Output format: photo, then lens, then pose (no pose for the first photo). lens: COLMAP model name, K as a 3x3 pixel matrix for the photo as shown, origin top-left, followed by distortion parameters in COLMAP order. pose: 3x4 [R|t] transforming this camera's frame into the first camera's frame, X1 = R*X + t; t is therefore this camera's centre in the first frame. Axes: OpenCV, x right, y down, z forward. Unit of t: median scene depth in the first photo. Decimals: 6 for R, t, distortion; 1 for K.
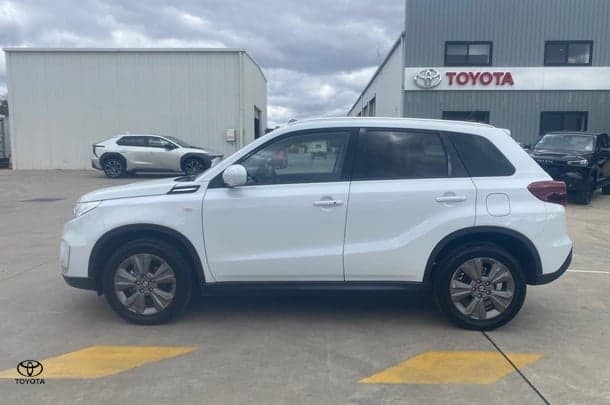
lens RADIAL K [[474.5, 0, 305.5], [0, 474.5, 206.2], [0, 0, 1]] dist [0.016641, -0.010966]
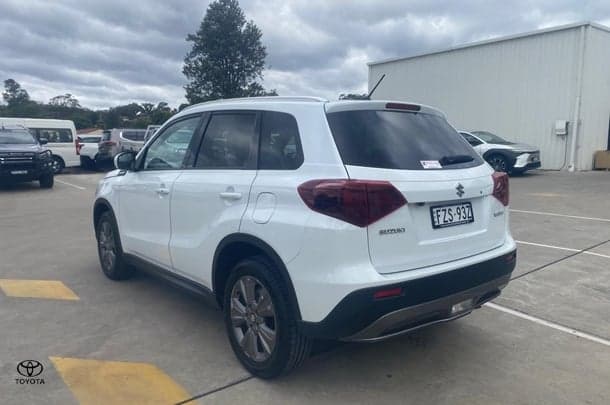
lens RADIAL K [[474.5, 0, 305.0], [0, 474.5, 198.3], [0, 0, 1]] dist [0.016641, -0.010966]
pose [[0.654176, 0.076085, -0.752506, 0.976295], [-0.085880, 0.995965, 0.026043, -0.041462], [0.751451, 0.047589, 0.658071, 0.562254]]
